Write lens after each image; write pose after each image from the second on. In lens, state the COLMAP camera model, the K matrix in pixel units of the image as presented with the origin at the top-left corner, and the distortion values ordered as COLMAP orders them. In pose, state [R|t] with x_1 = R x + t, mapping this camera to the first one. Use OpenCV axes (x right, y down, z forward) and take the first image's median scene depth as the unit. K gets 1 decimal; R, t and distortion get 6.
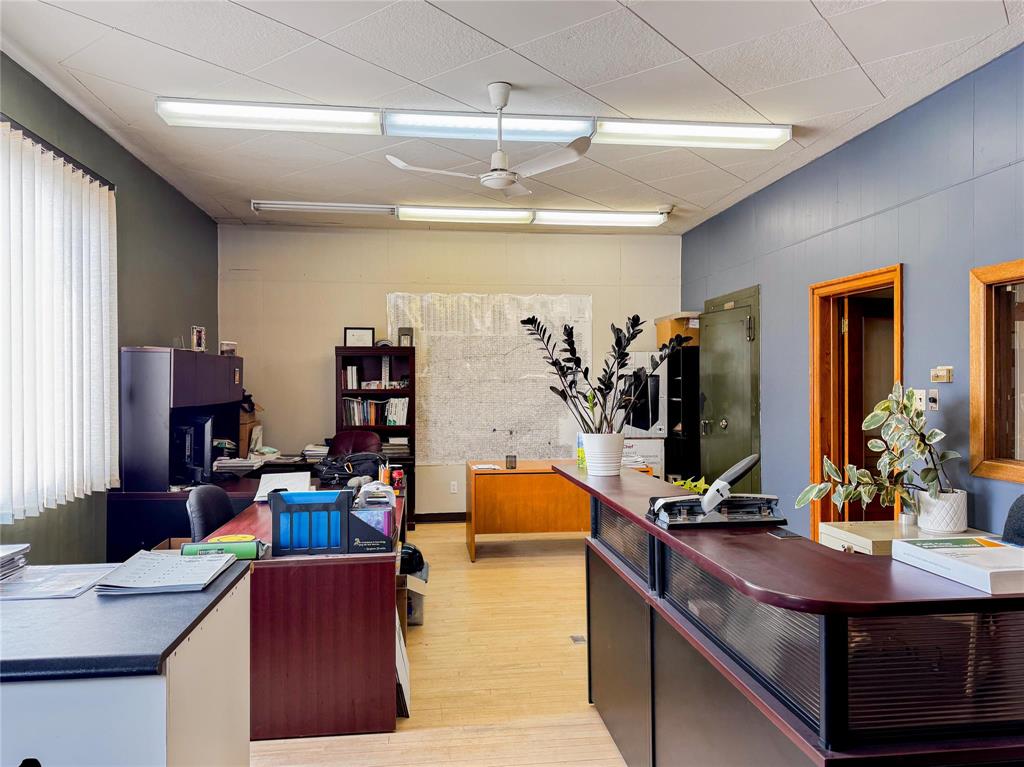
lens RADIAL K [[718.0, 0, 512.0], [0, 718.0, 383.5], [0, 0, 1]] dist [0.008362, 0.000332]
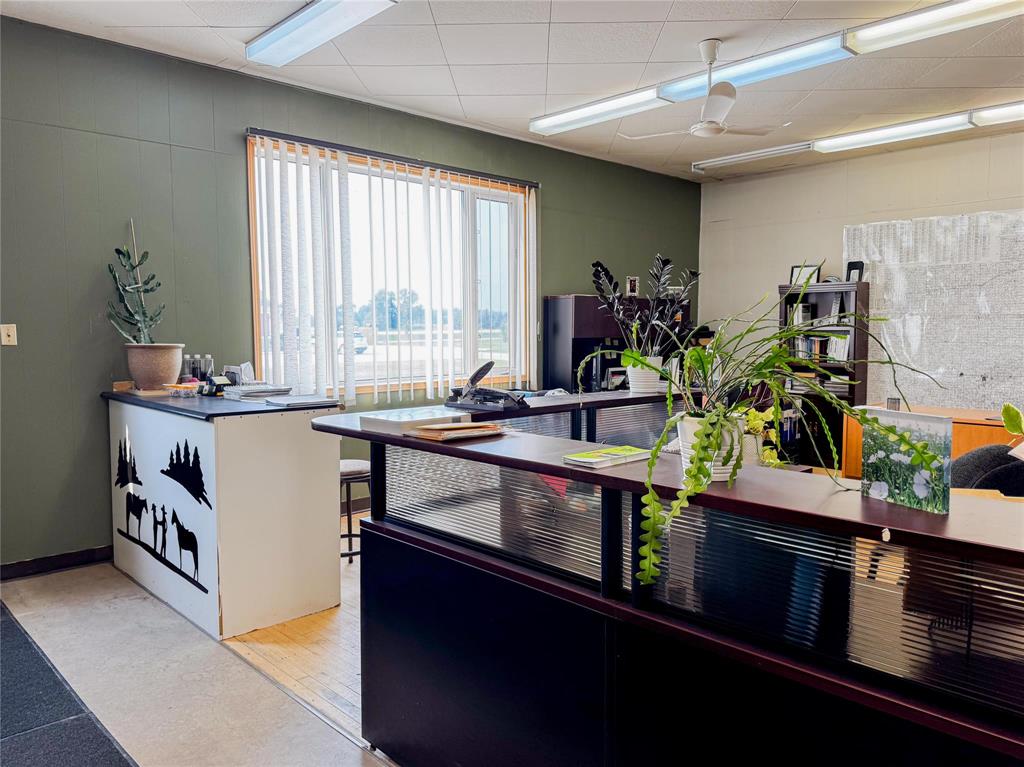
lens RADIAL K [[718.0, 0, 512.0], [0, 718.0, 383.5], [0, 0, 1]] dist [0.008362, 0.000332]
pose [[0.608233, 0.065427, -0.791057, 0.347872], [0.005870, 0.996199, 0.086908, -0.002418], [0.793737, -0.057504, 0.605537, 0.048144]]
